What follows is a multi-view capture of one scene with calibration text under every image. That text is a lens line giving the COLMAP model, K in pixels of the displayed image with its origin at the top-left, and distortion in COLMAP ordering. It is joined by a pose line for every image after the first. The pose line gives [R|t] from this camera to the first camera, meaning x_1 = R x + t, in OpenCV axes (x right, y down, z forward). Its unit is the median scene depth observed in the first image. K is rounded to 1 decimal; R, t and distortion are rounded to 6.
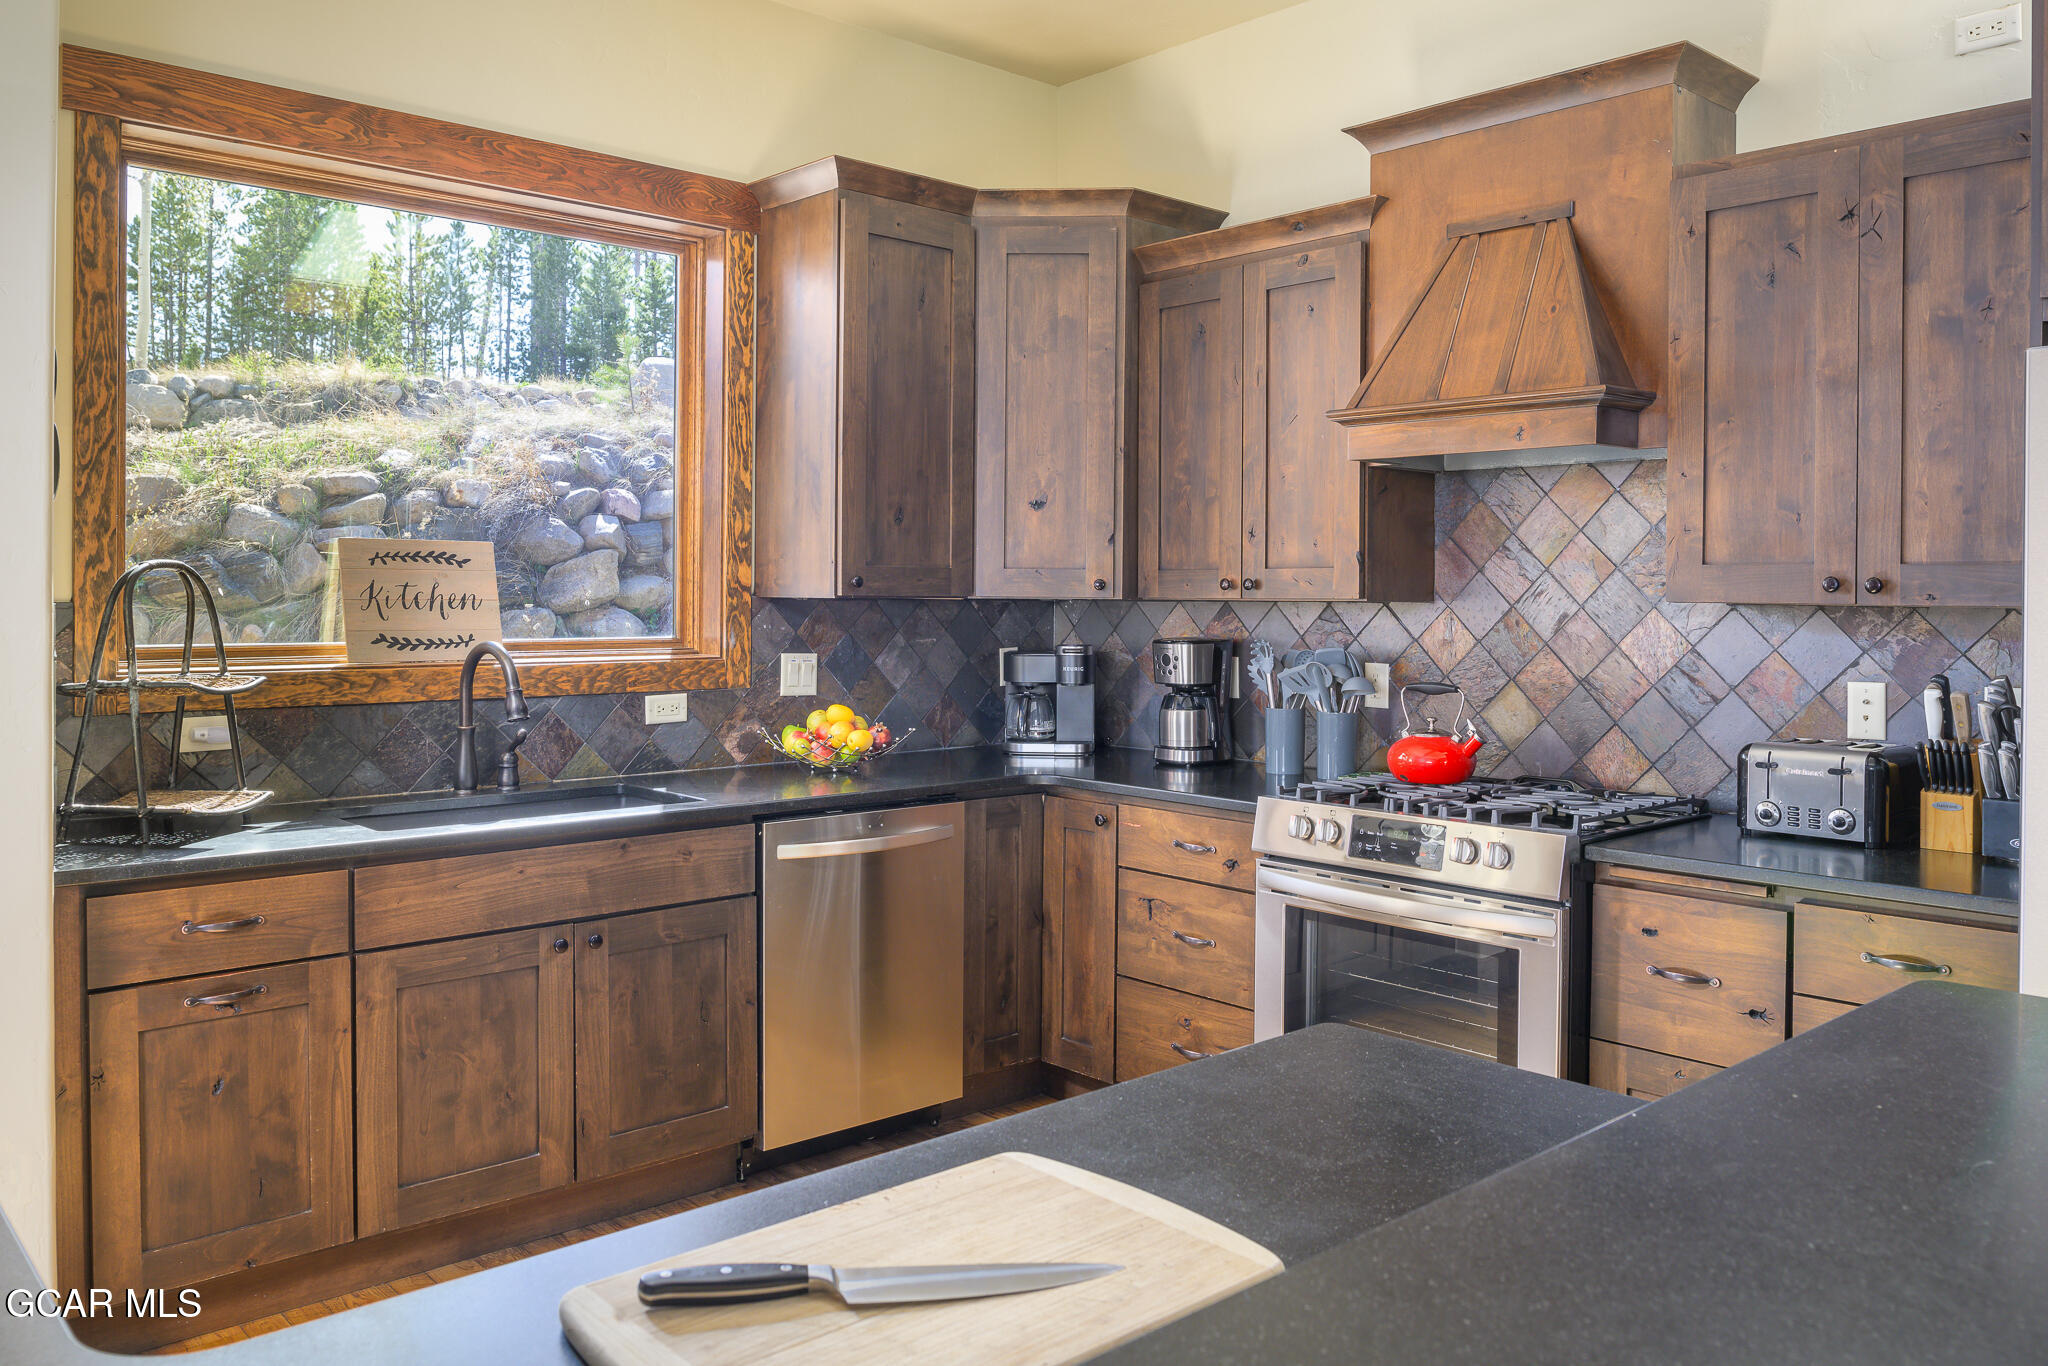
lens RADIAL K [[1573.7, 0, 1016.9], [0, 1573.7, 611.4], [0, 0, 1]] dist [-0.007687, -0.007681]
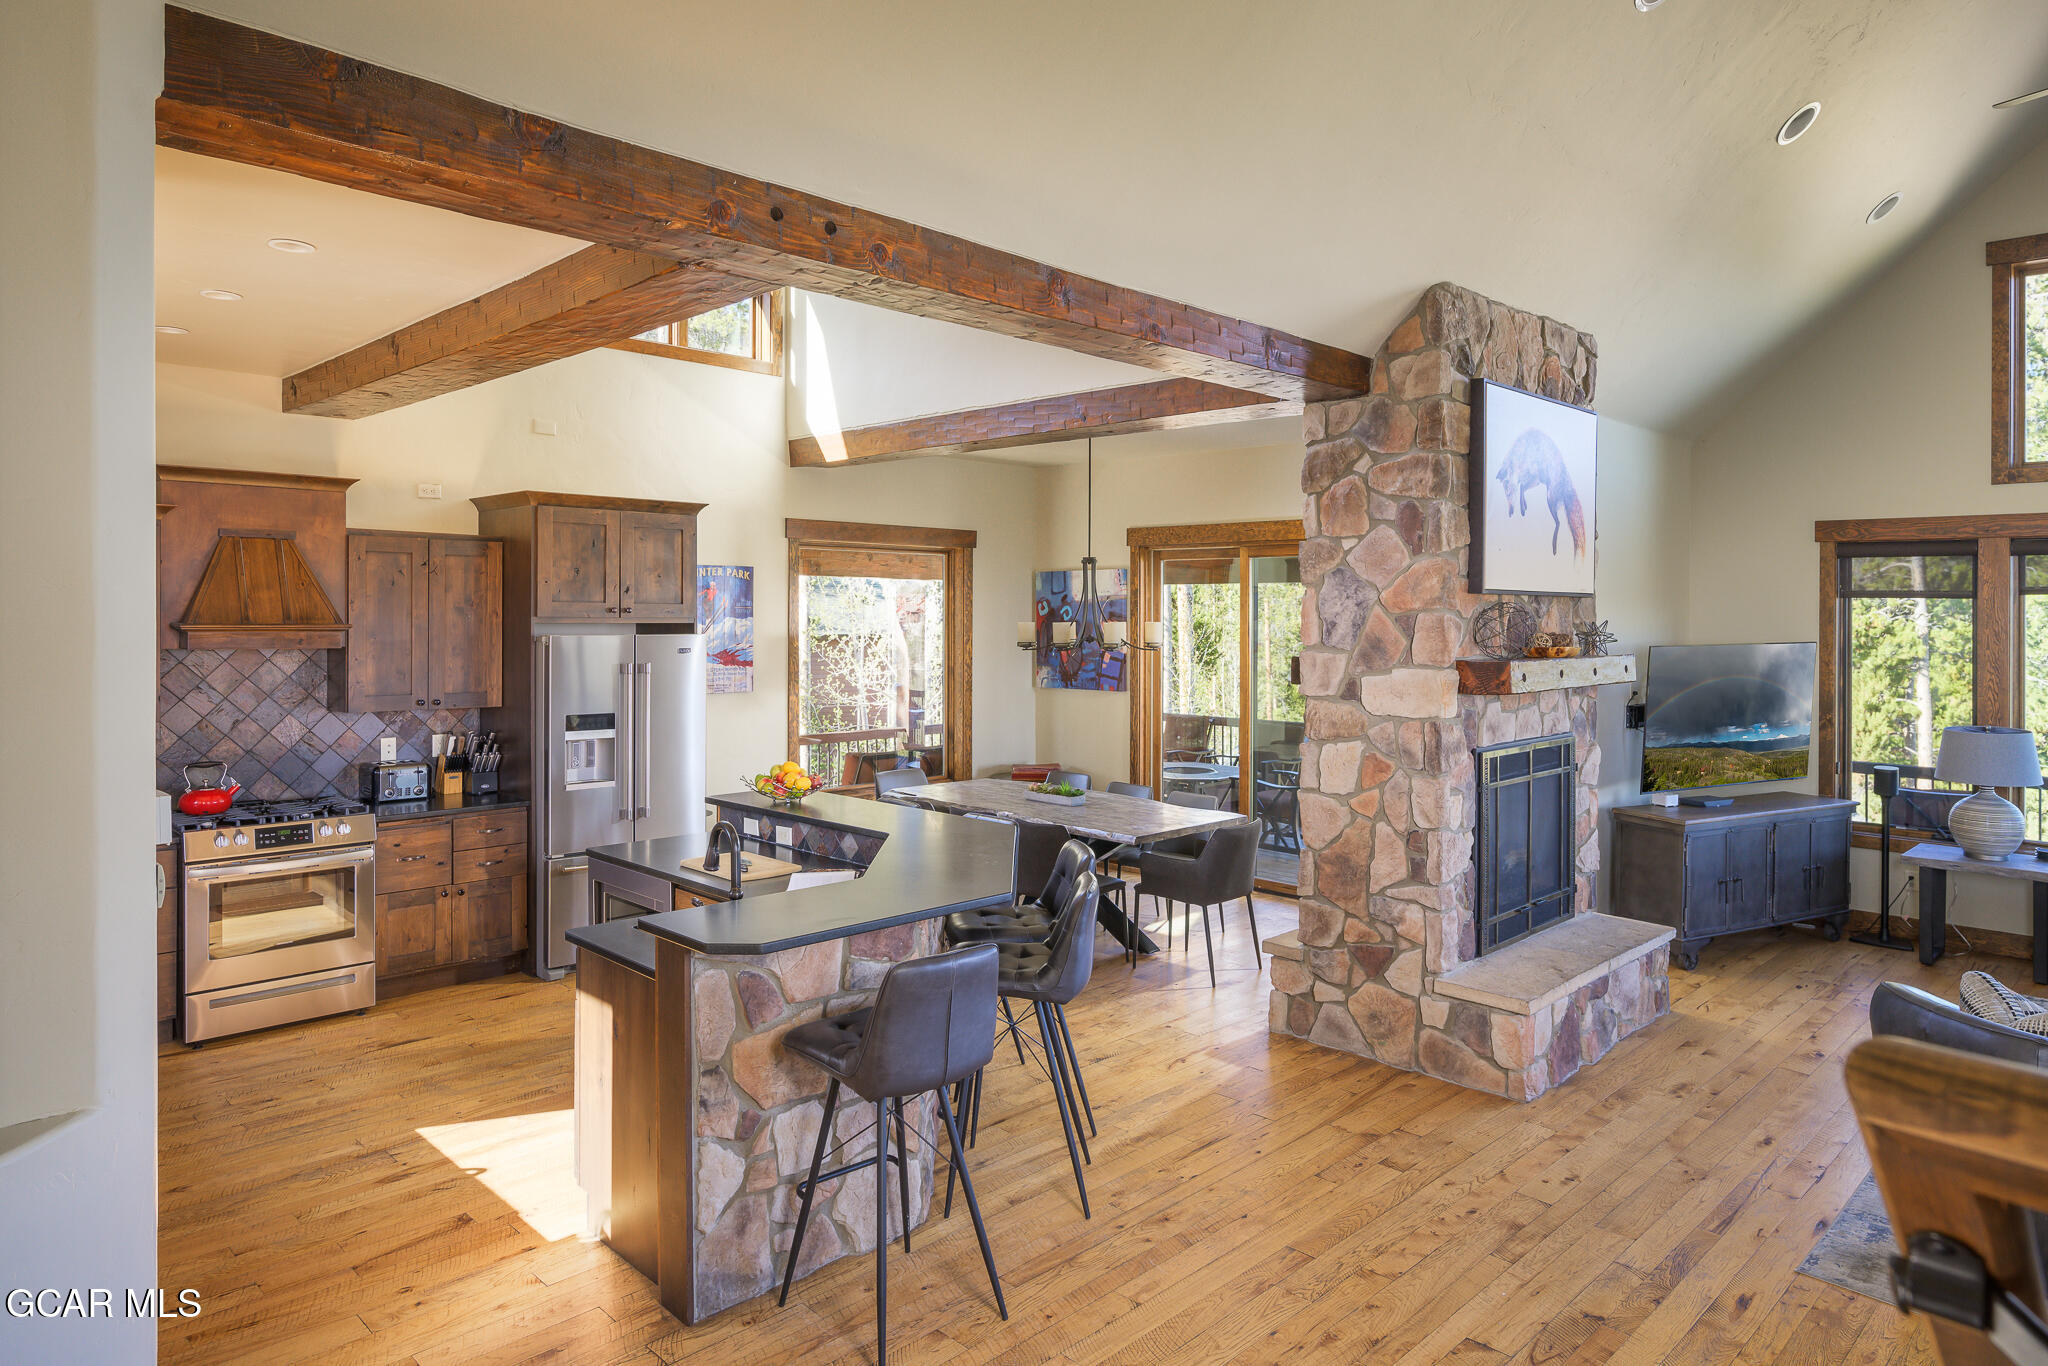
lens RADIAL K [[1253.6, 0, 1037.7], [0, 1253.6, 605.7], [0, 0, 1]] dist [-0.003581, -0.003006]
pose [[-0.052966, -0.003623, 0.998590, -1.286853], [0.003080, 0.999988, 0.003791, -0.144840], [-0.998592, 0.003277, -0.052954, 0.053005]]
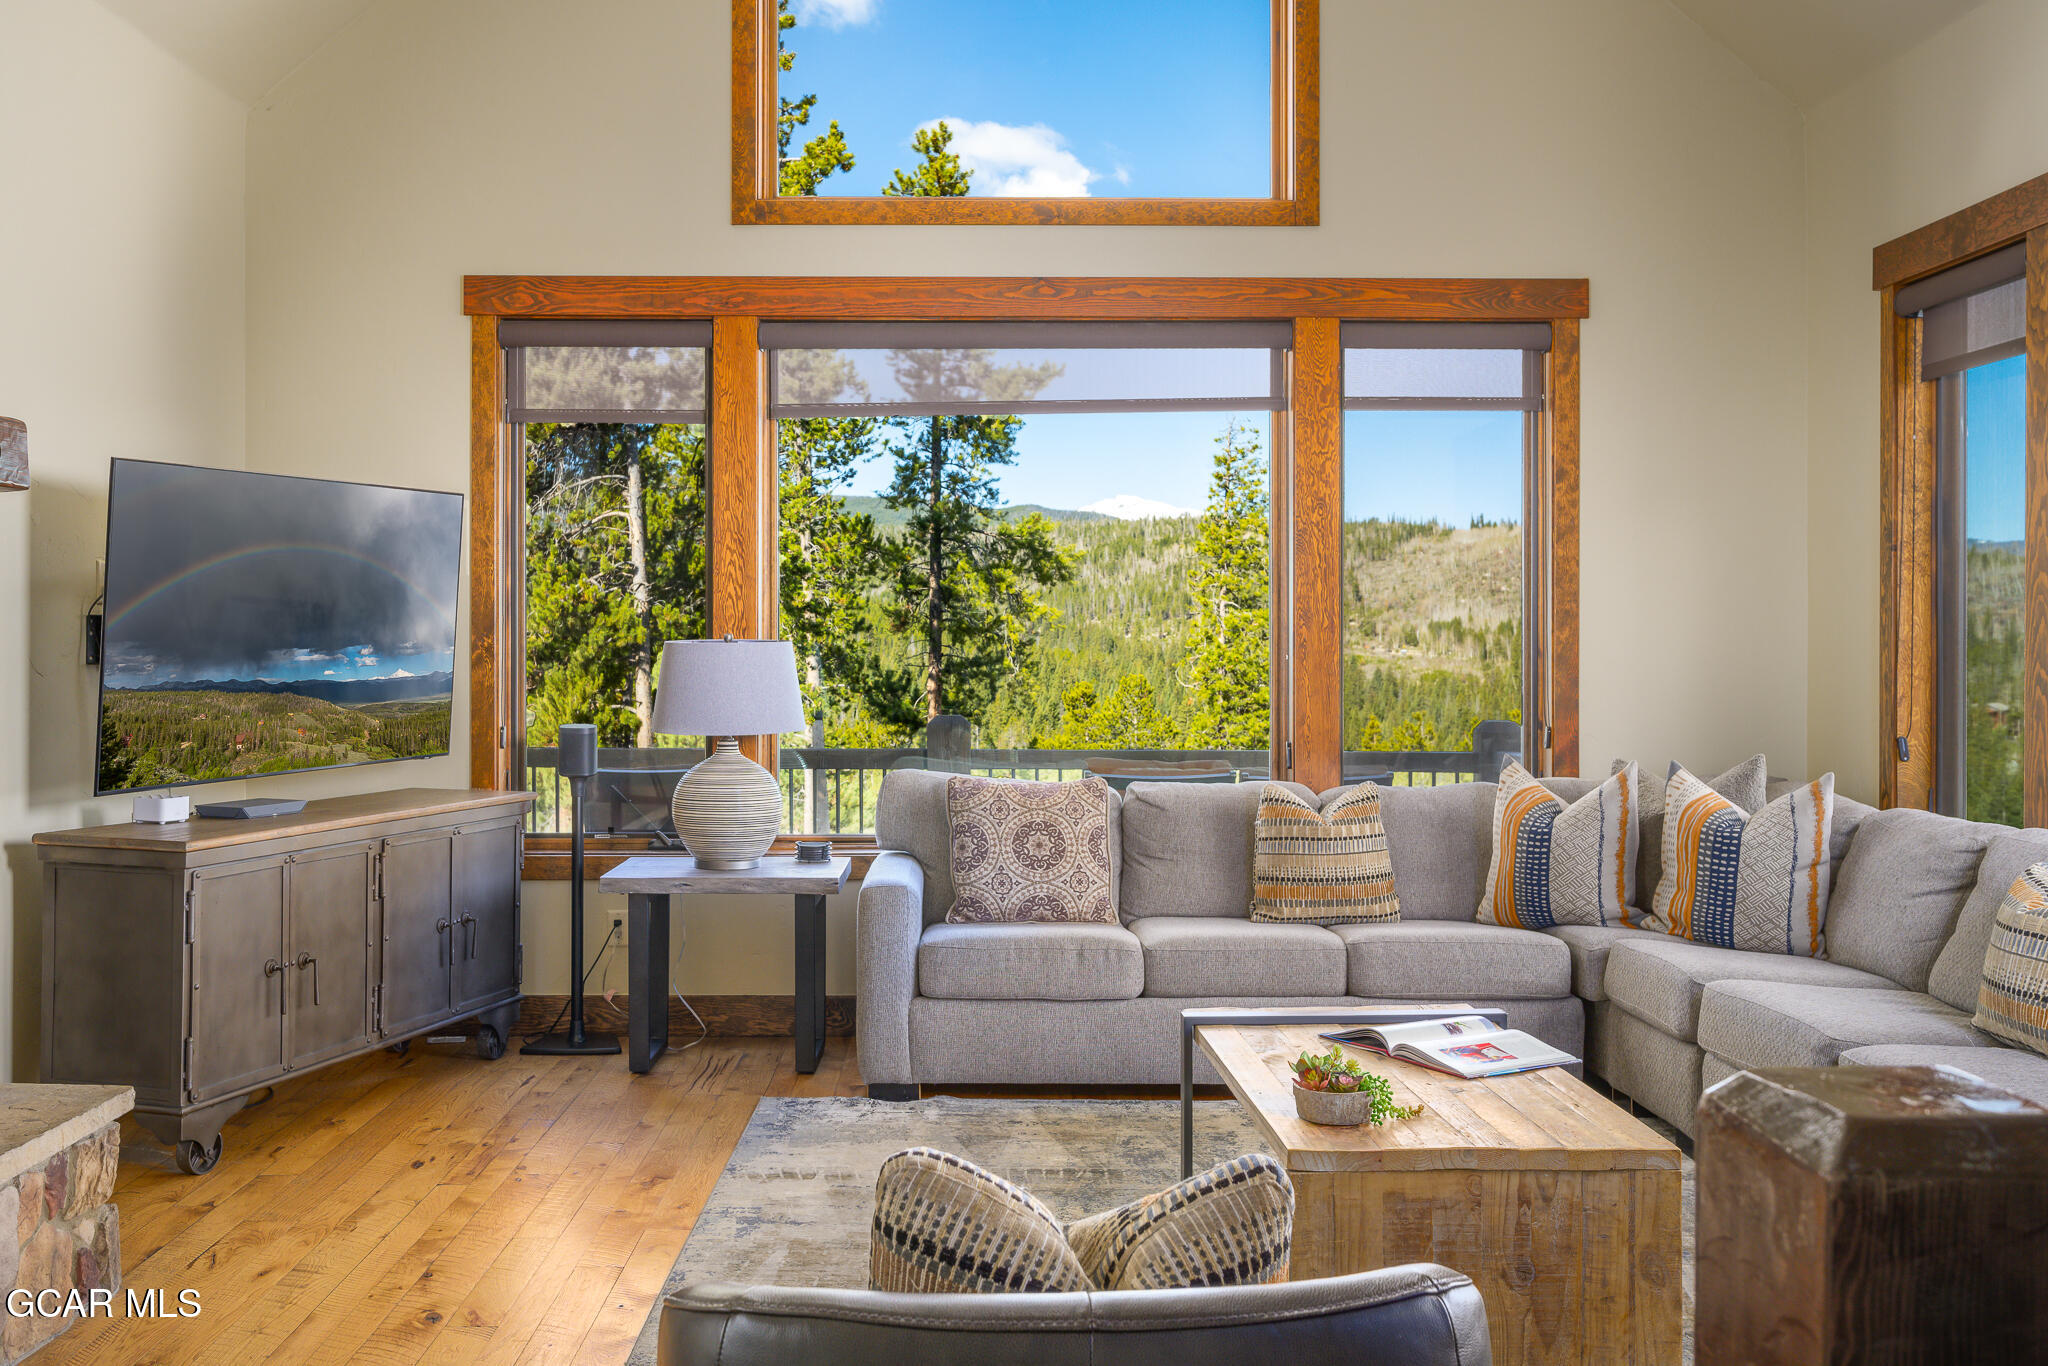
lens RADIAL K [[1891.7, 0, 981.7], [0, 1891.7, 634.7], [0, 0, 1]] dist [-0.005601, 0.000000]
pose [[-0.747513, -0.003556, 0.664238, -0.753872], [0.002990, 0.999958, 0.008719, 0.022859], [-0.664240, 0.008504, -0.747471, -0.382046]]
